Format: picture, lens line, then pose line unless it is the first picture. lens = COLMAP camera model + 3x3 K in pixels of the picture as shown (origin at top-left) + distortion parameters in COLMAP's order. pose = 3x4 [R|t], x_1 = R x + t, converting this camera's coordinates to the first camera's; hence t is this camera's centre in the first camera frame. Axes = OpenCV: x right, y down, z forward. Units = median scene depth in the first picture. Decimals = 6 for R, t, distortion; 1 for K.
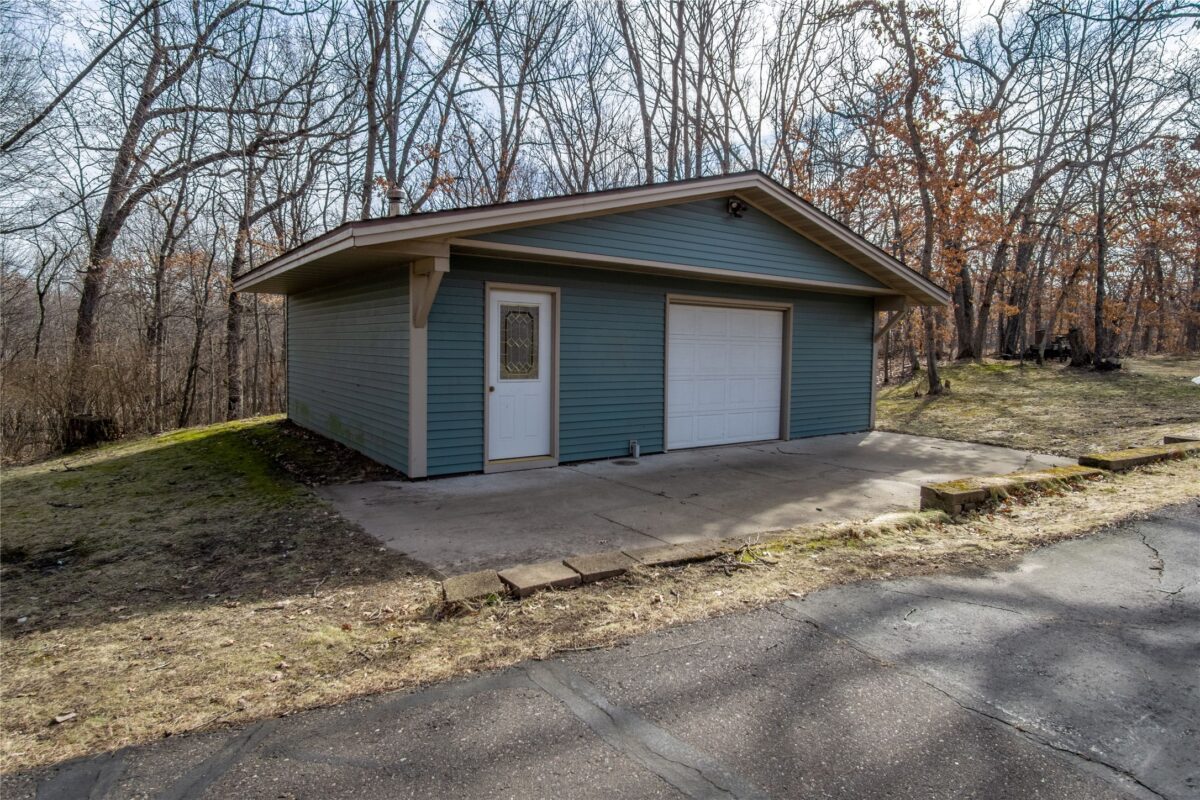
lens RADIAL K [[663.7, 0, 600.0], [0, 663.7, 400.0], [0, 0, 1]] dist [-0.037458, -0.000413]
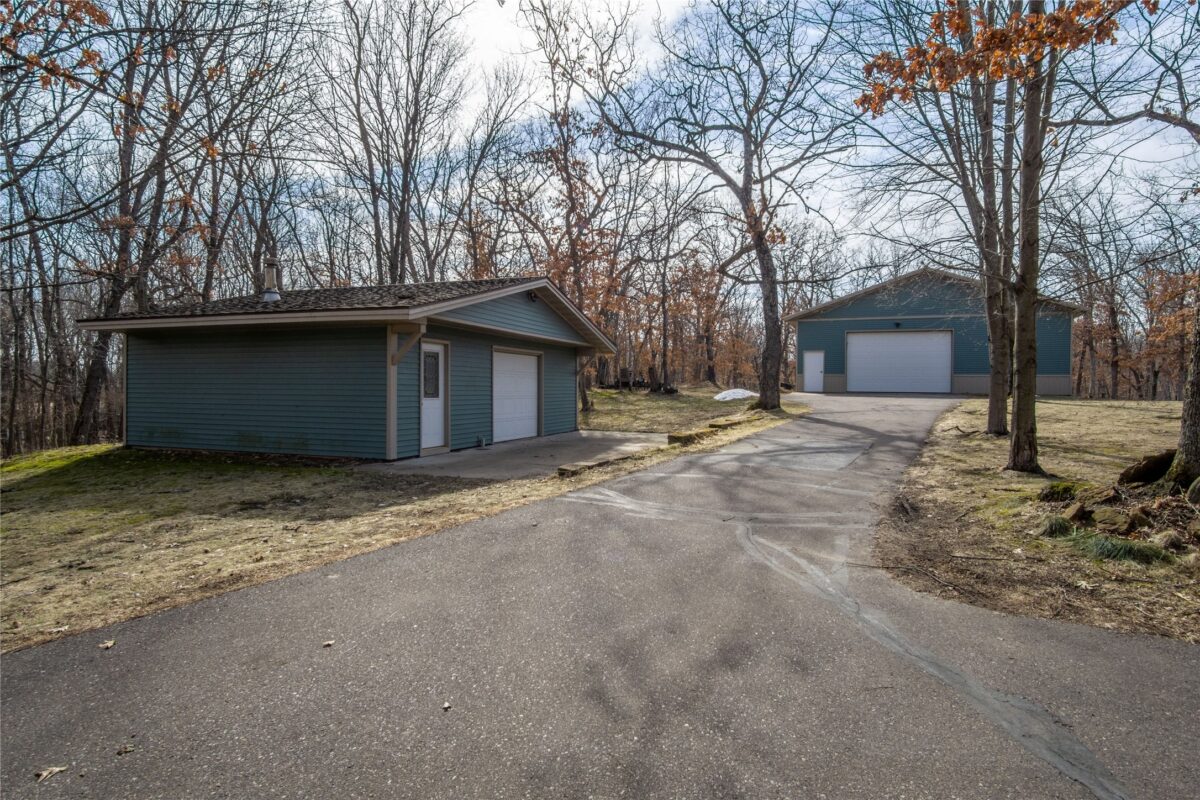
lens RADIAL K [[617.8, 0, 600.0], [0, 617.8, 400.0], [0, 0, 1]] dist [-0.000044, -0.000025]
pose [[0.829612, -0.023605, 0.557841, -0.527168], [0.053538, 0.997865, -0.037396, 0.043506], [-0.555768, 0.060889, 0.829105, -0.390661]]
